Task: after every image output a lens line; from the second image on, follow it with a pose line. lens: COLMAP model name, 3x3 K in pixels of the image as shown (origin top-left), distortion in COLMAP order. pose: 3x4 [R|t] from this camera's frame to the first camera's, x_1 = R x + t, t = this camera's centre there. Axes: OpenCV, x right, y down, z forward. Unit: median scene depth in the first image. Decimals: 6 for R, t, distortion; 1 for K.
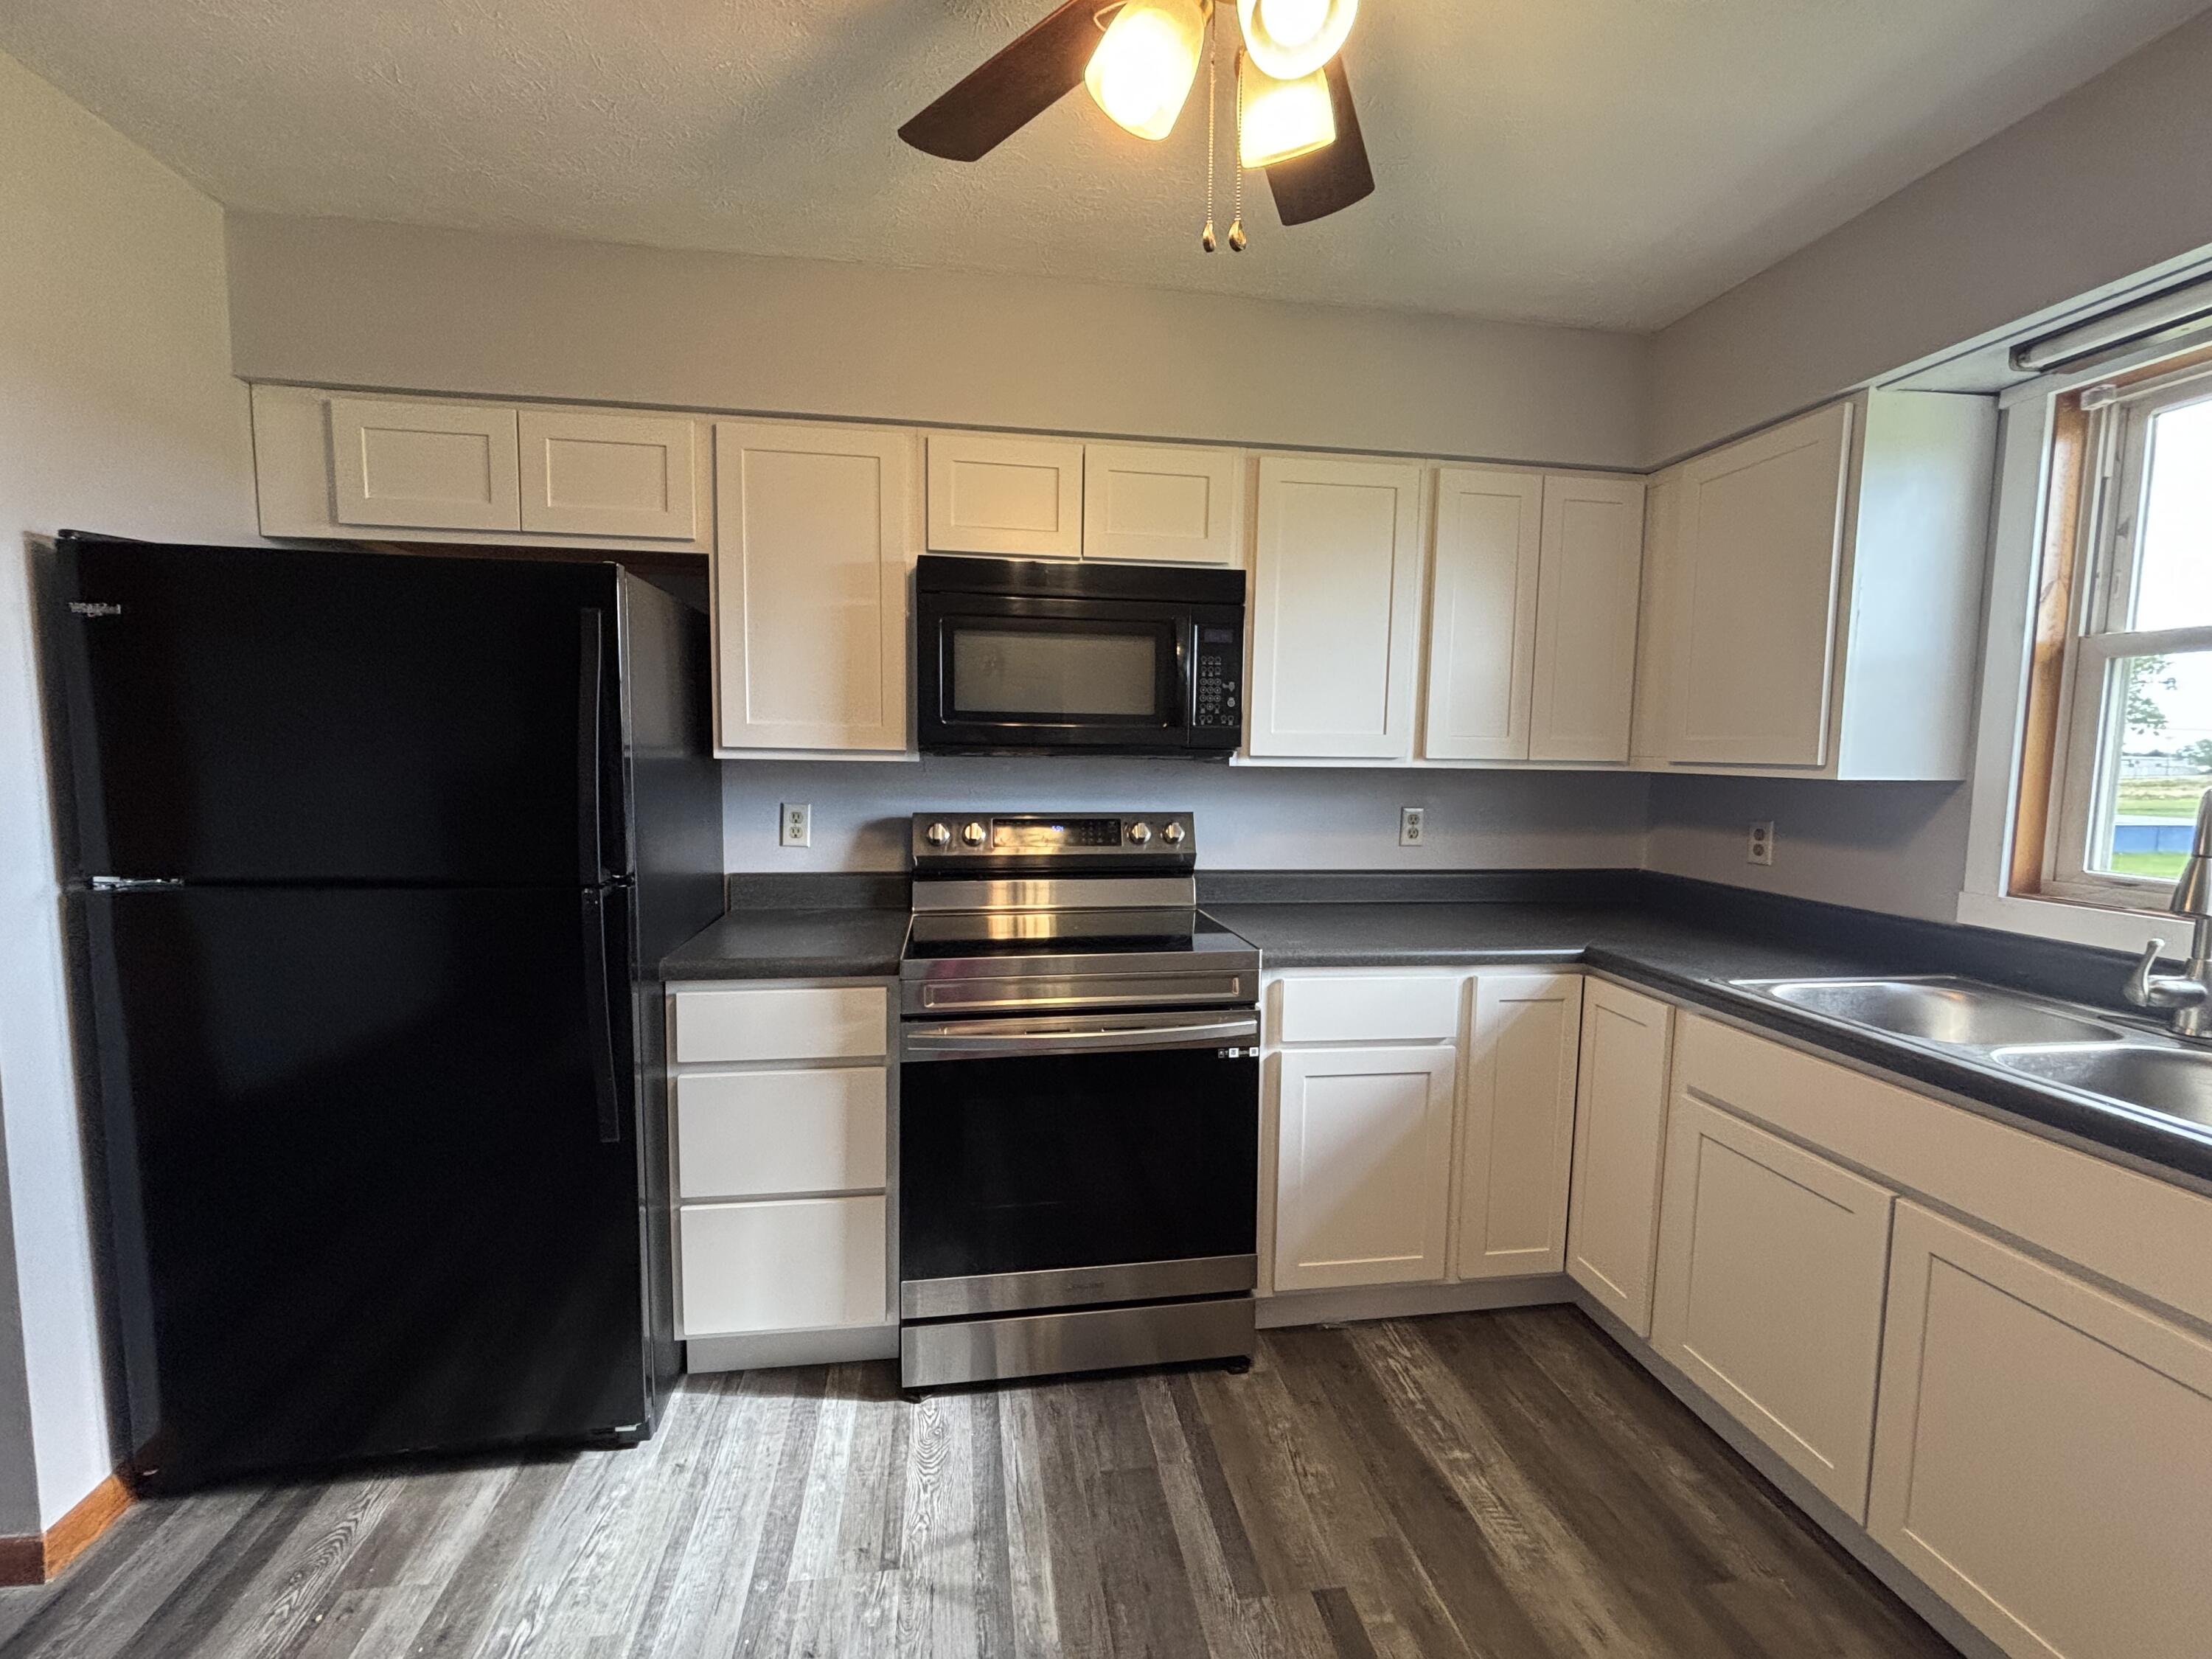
lens RADIAL K [[954.2, 0, 1101.3], [0, 954.2, 834.6], [0, 0, 1]] dist [0.001536, 0.000563]
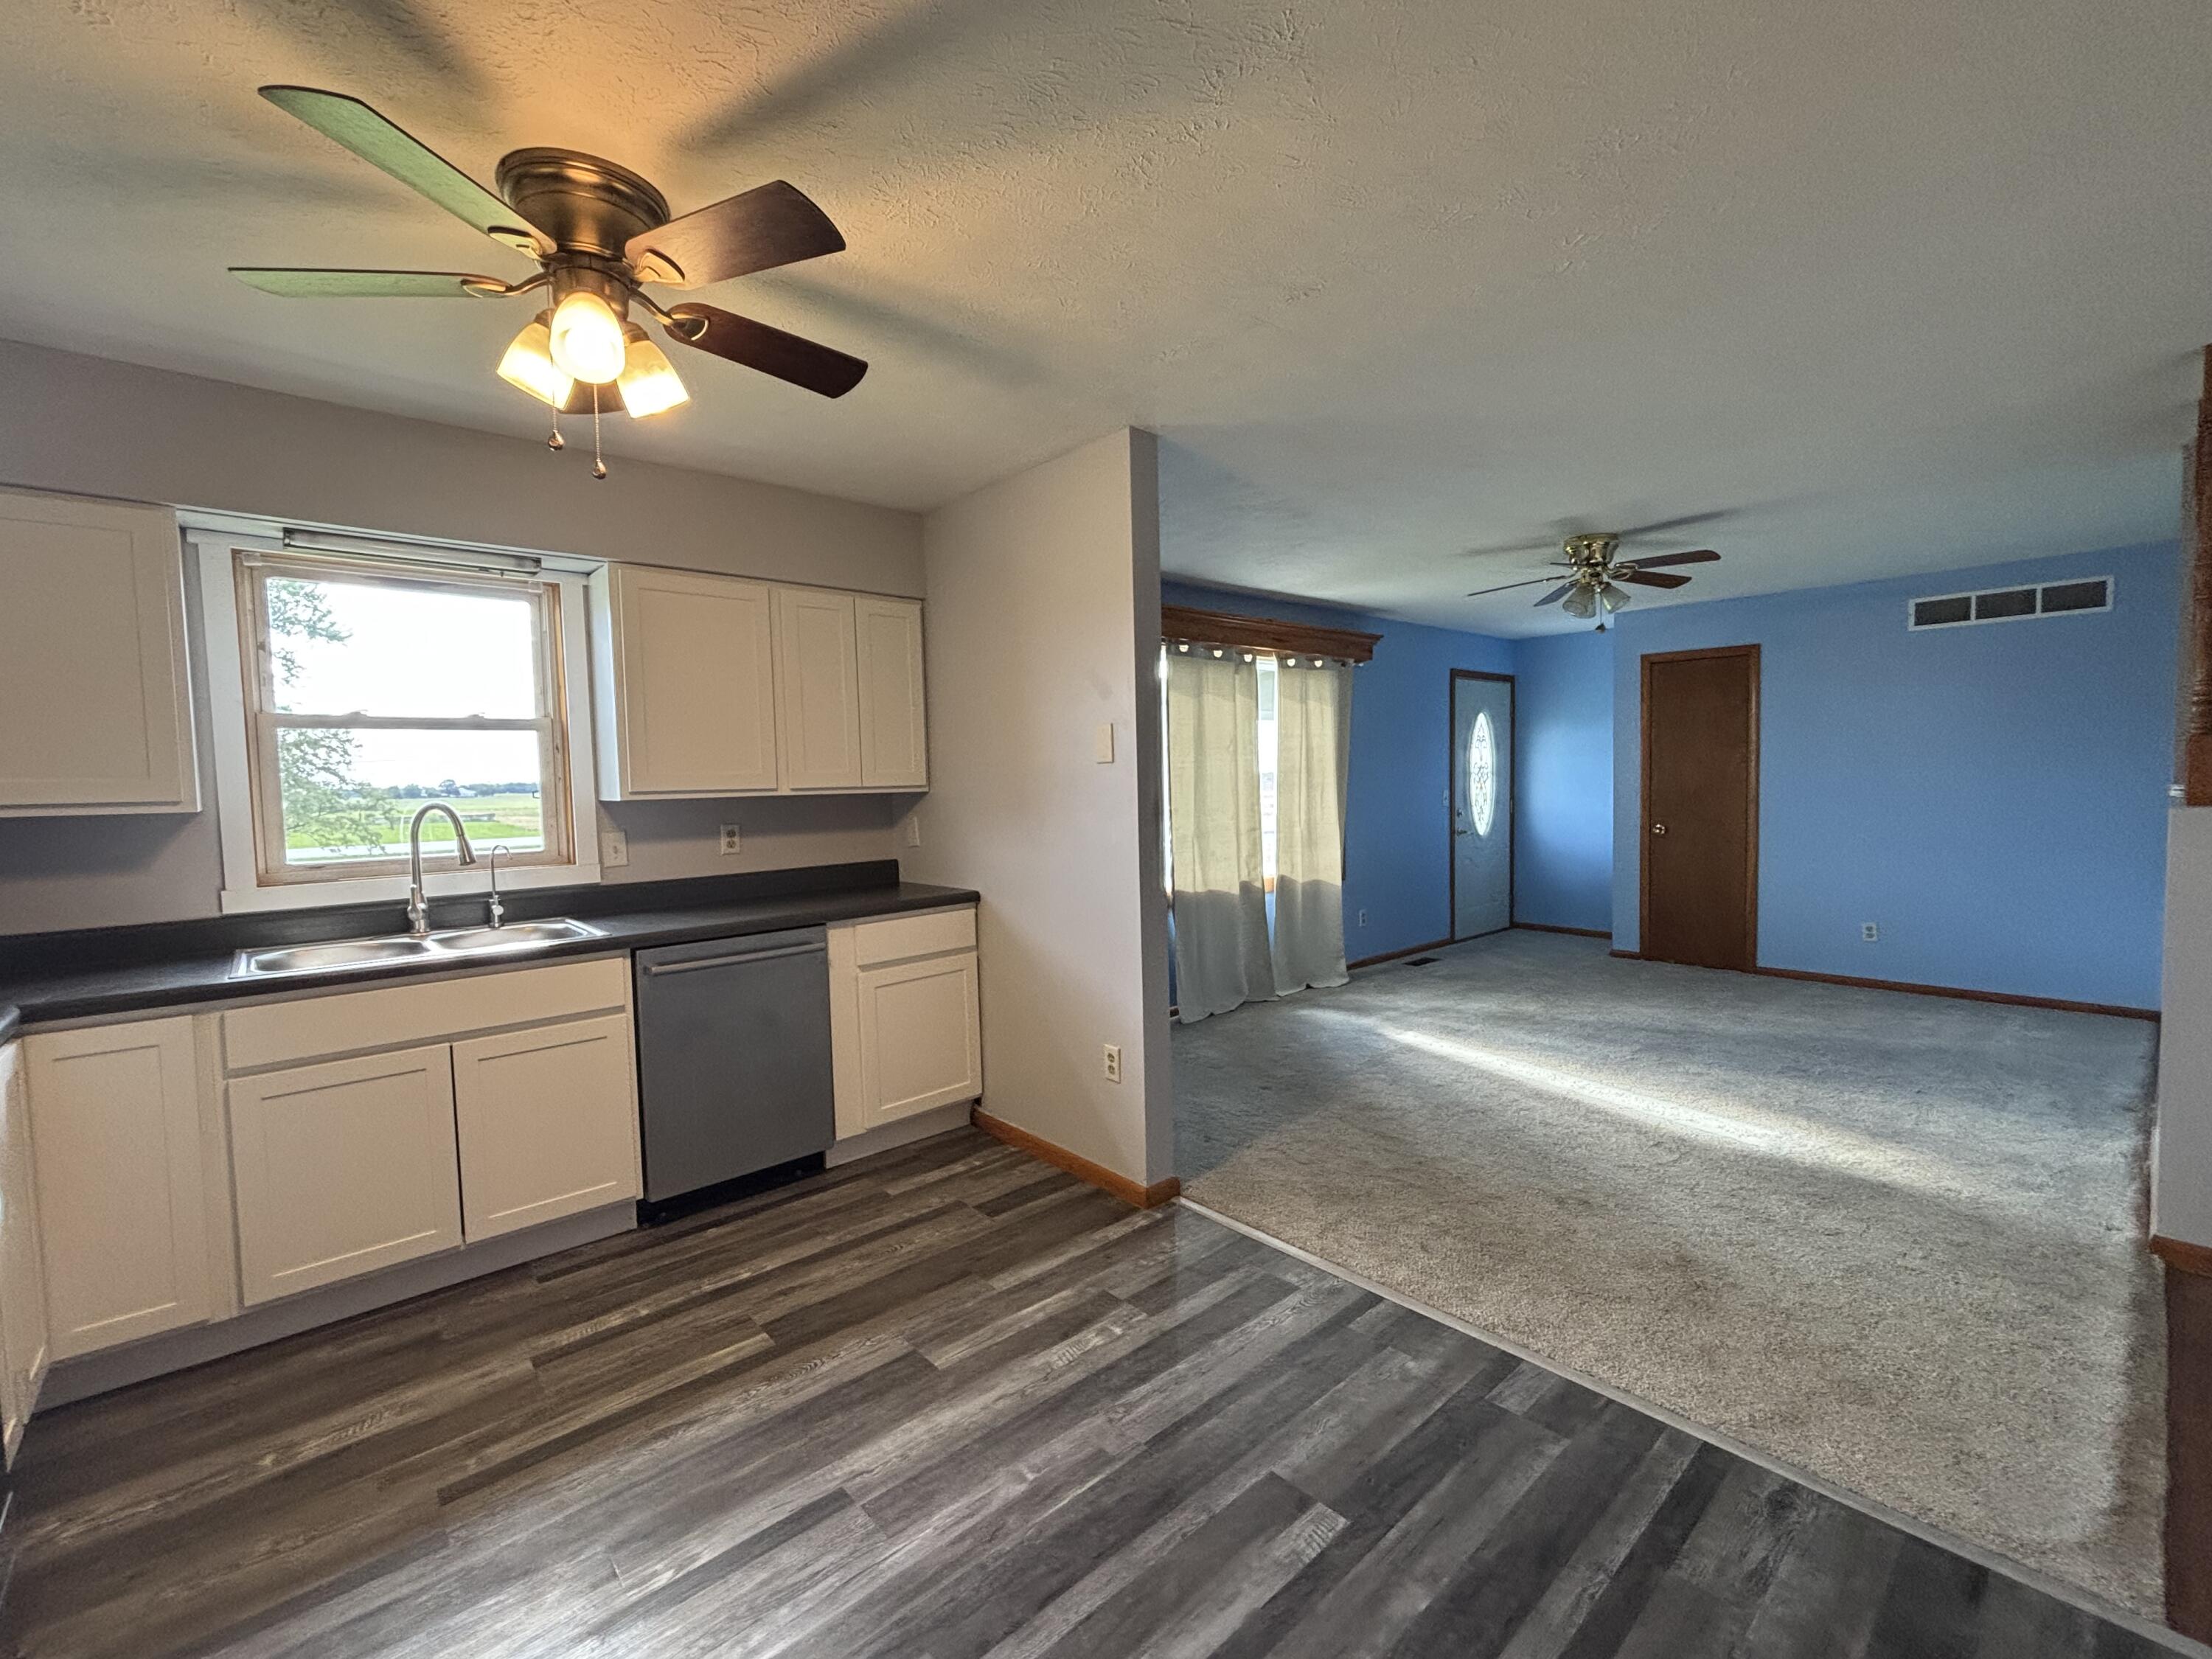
lens RADIAL K [[949.5, 0, 1100.0], [0, 949.5, 836.3], [0, 0, 1]] dist [-0.004784, 0.005827]
pose [[-0.540829, -0.053159, 0.839451, -0.906486], [0.091375, 0.988382, 0.121460, -0.067228], [-0.836154, 0.142394, -0.529688, 0.652722]]
